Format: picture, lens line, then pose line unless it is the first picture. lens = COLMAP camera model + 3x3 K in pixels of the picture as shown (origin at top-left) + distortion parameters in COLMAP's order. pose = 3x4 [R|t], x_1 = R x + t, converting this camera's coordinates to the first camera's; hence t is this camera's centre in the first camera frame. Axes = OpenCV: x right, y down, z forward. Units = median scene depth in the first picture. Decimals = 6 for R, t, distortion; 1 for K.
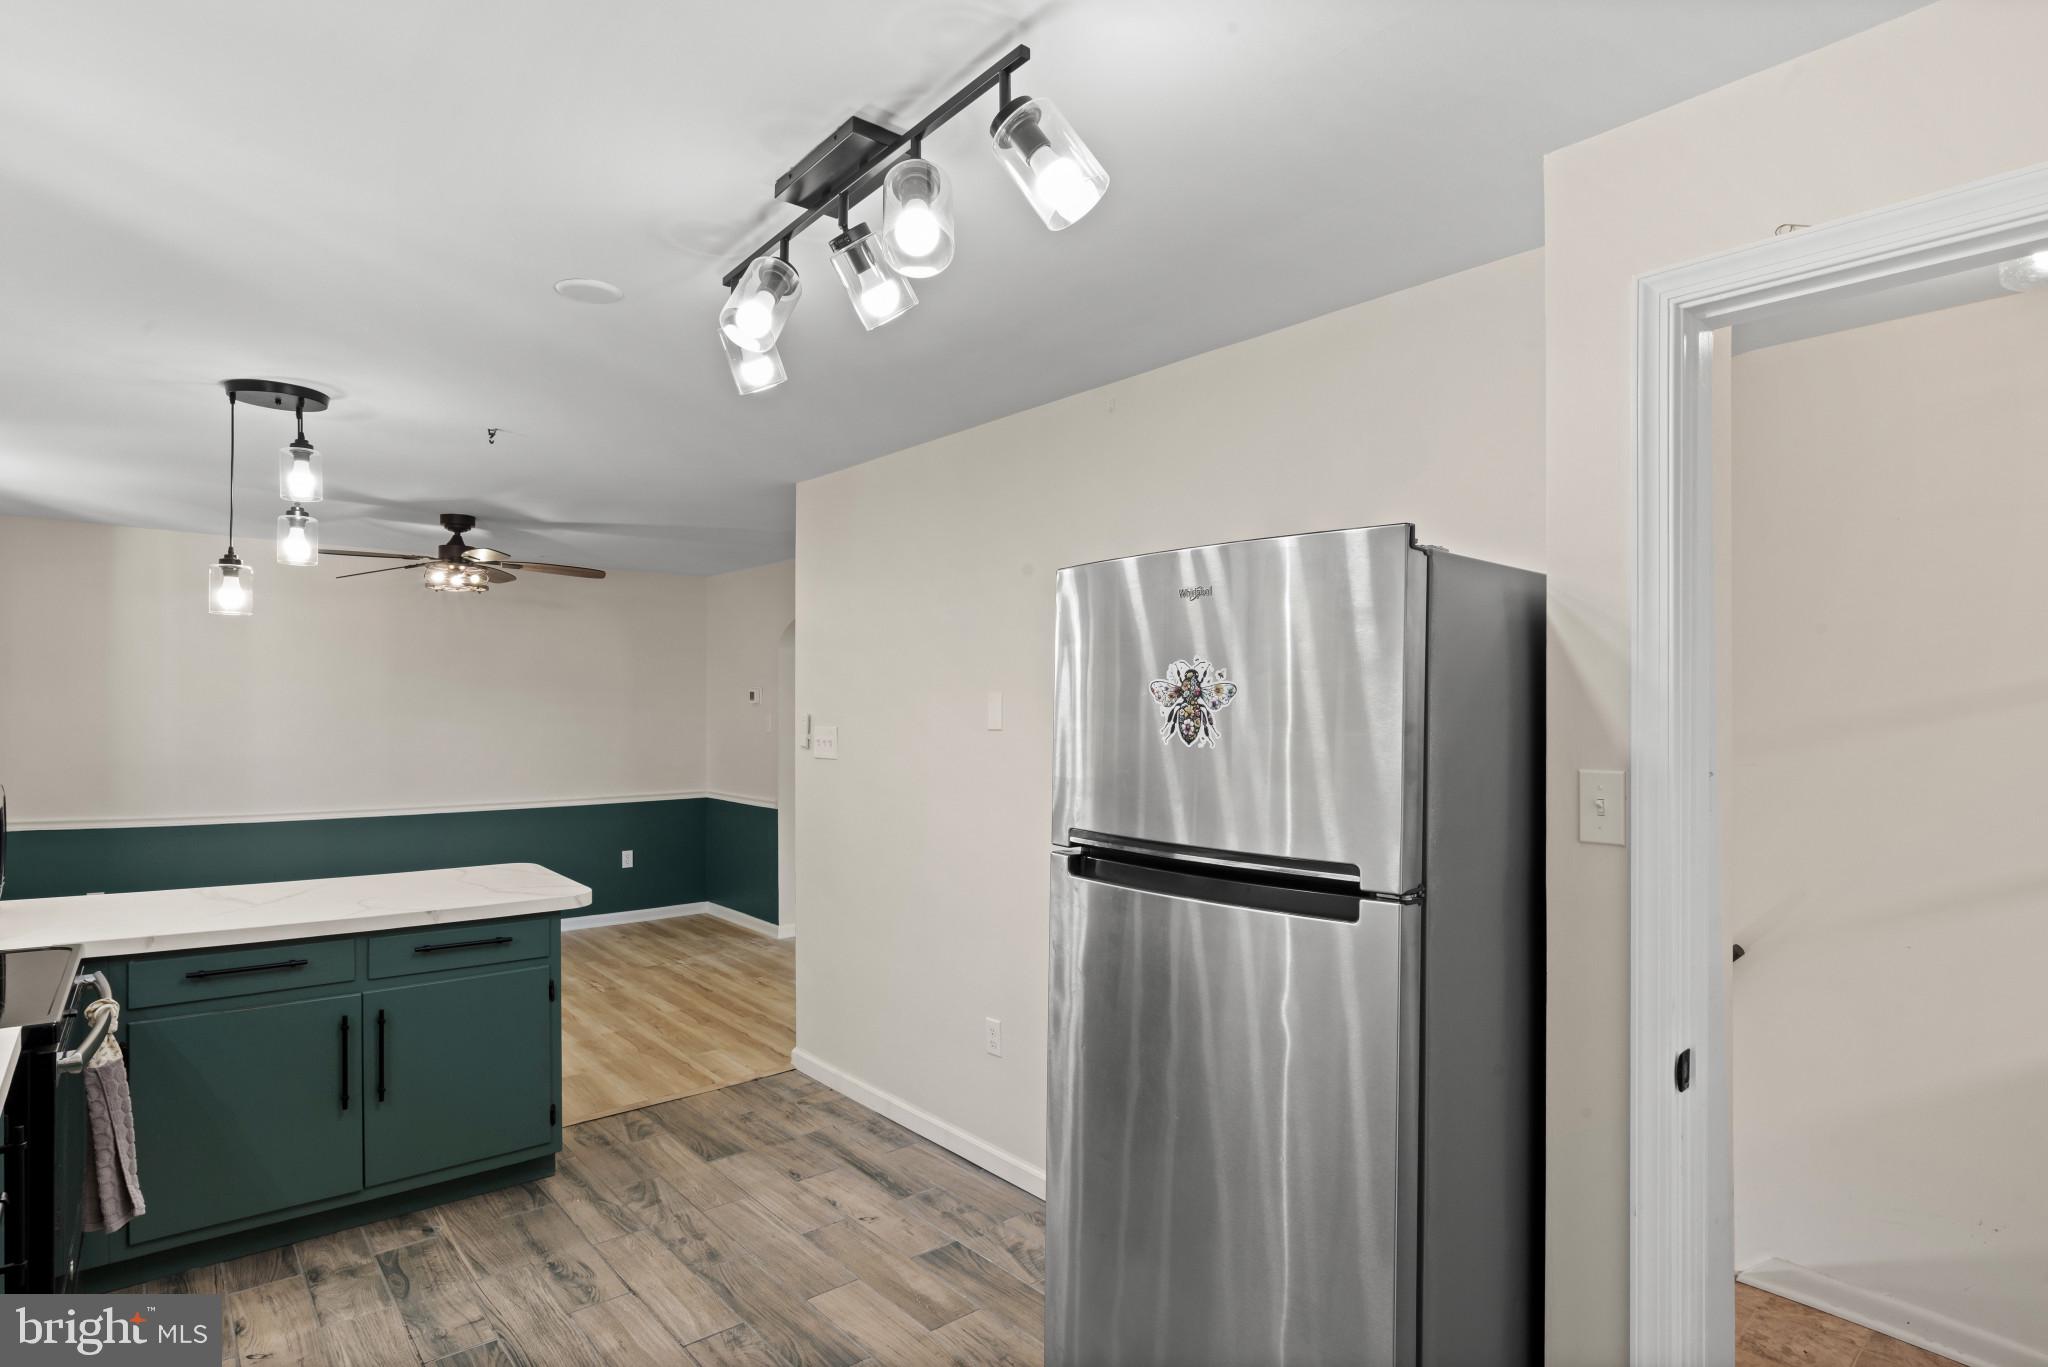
lens RADIAL K [[1053.5, 0, 1028.6], [0, 1053.5, 689.1], [0, 0, 1]] dist [-0.051942, 0.023863]
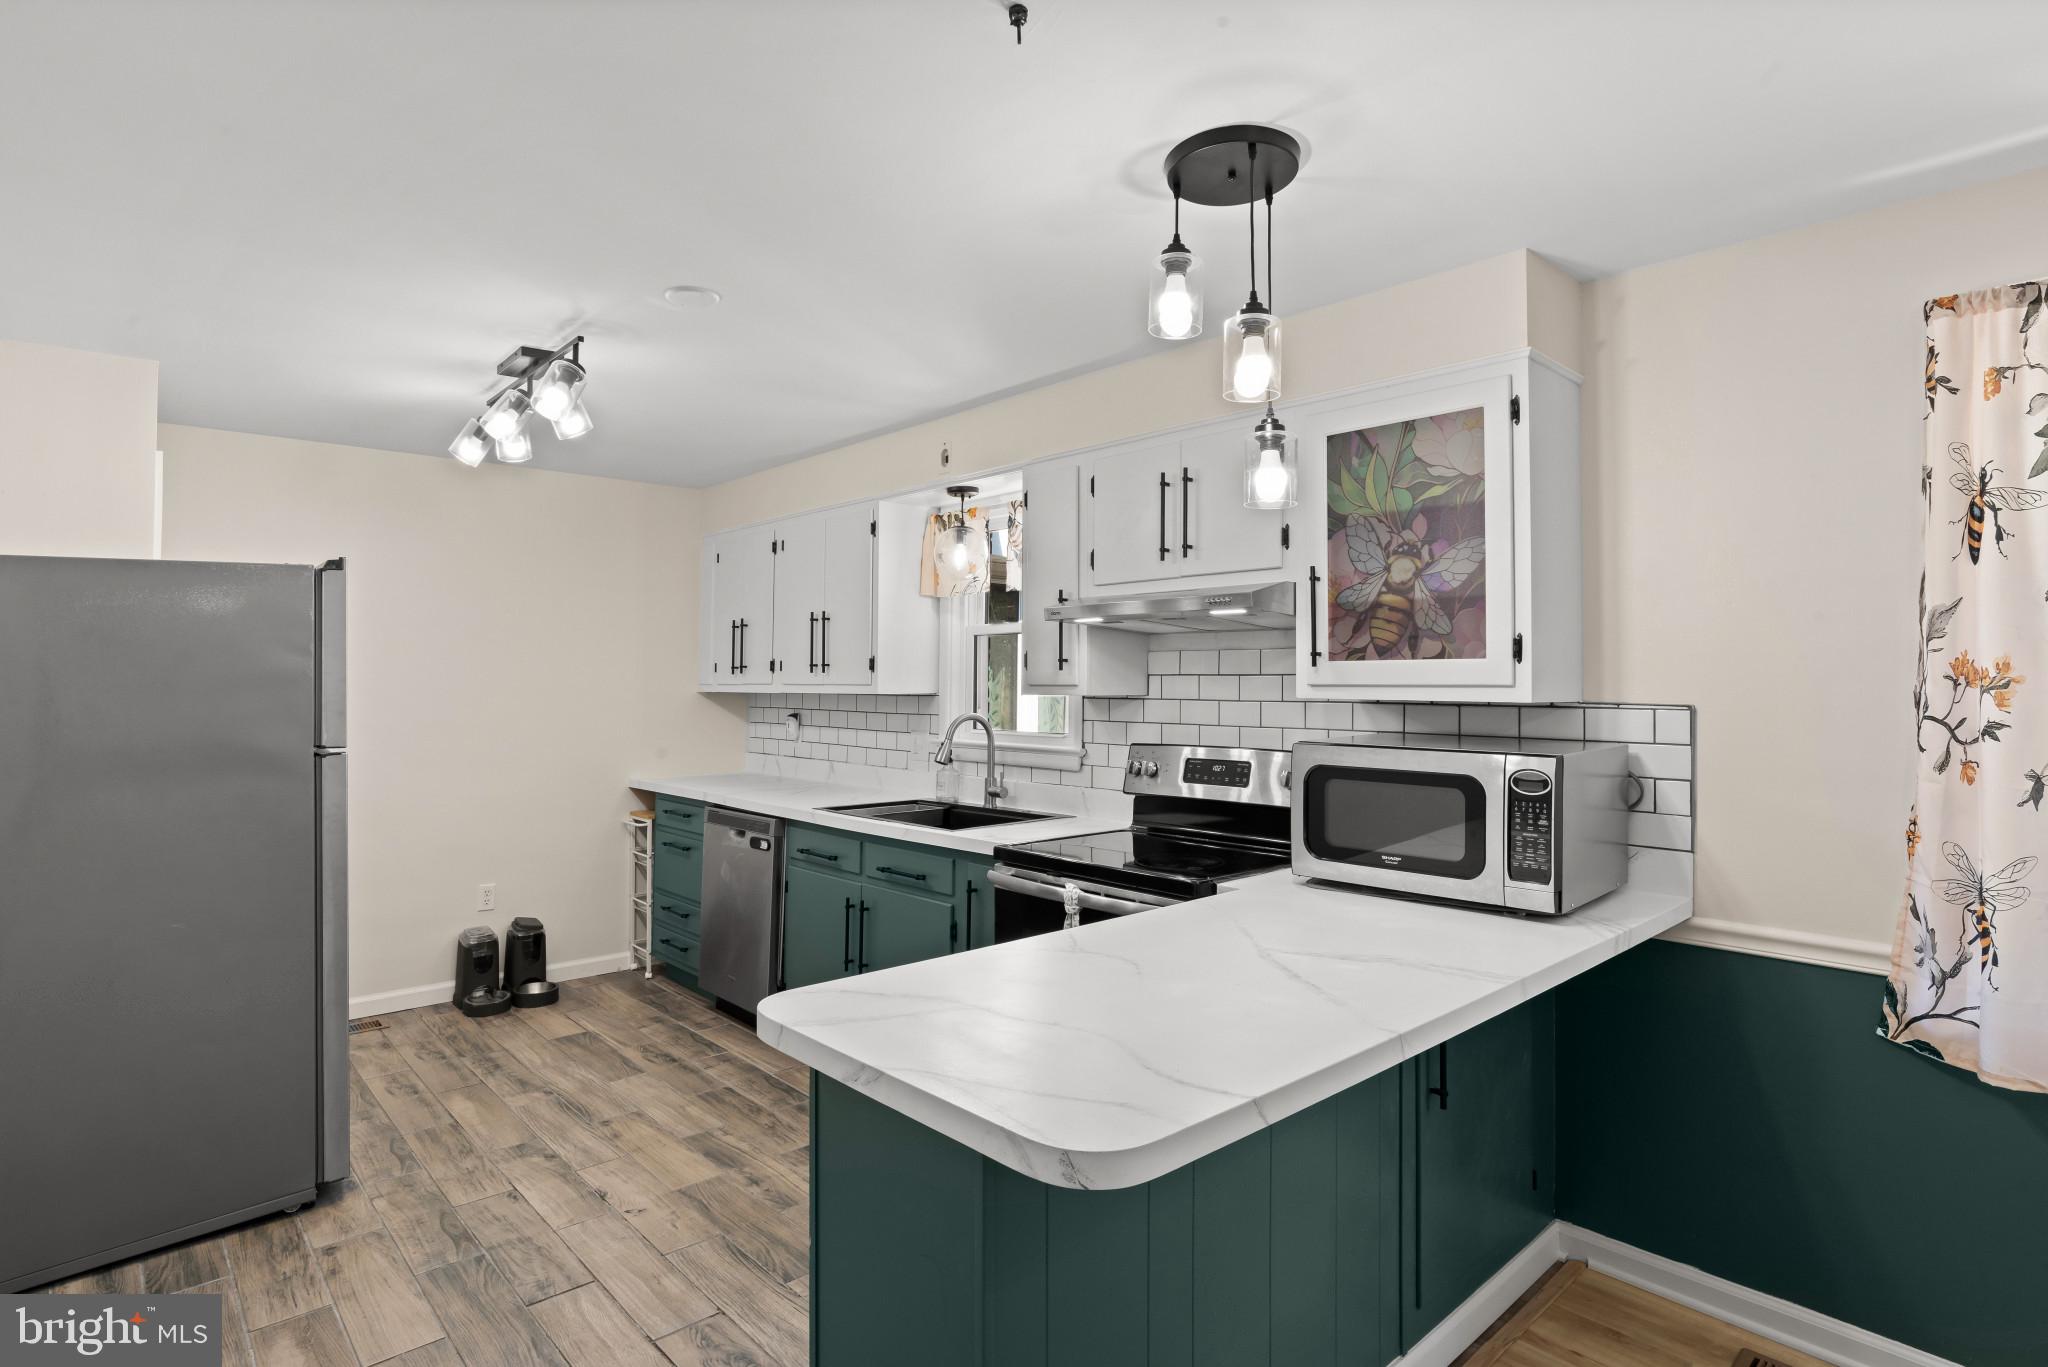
lens RADIAL K [[1055.5, 0, 1025.6], [0, 1055.5, 663.5], [0, 0, 1]] dist [-0.055815, 0.023897]
pose [[-0.999594, -0.005326, -0.027977, -0.557702], [-0.004368, 0.999406, -0.034184, 0.052120], [0.028142, -0.034048, -0.999024, 1.573366]]
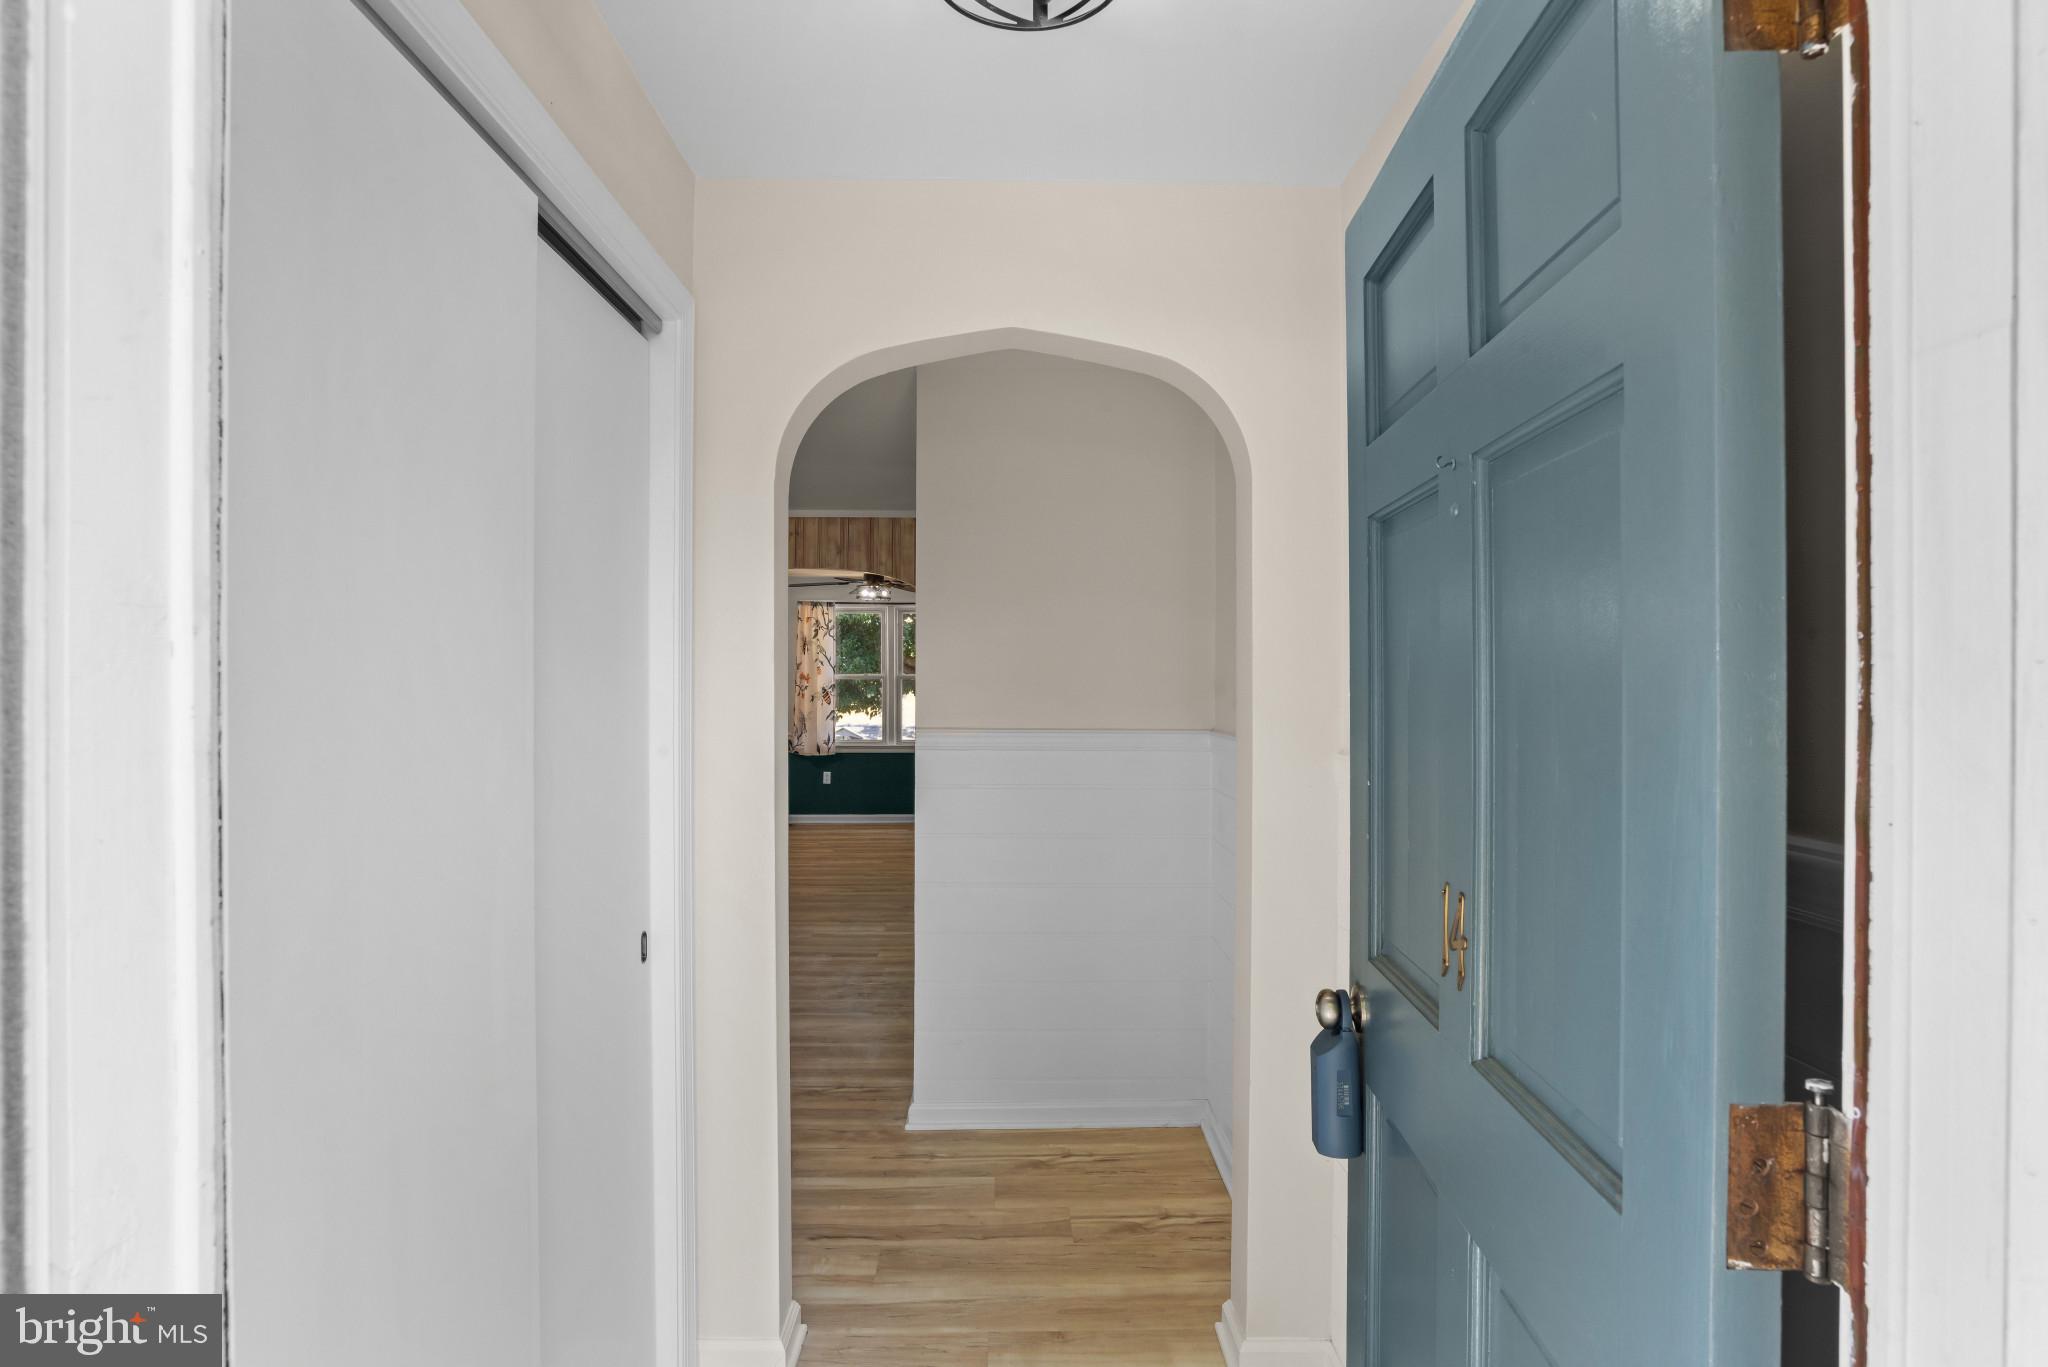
lens RADIAL K [[1053.5, 0, 1028.6], [0, 1053.5, 689.1], [0, 0, 1]] dist [-0.051942, 0.023863]
pose [[-0.625770, 0.004550, -0.779994, 0.943380], [0.009256, 0.999956, -0.001593, 0.084540], [0.779953, -0.008217, -0.625784, 3.535881]]
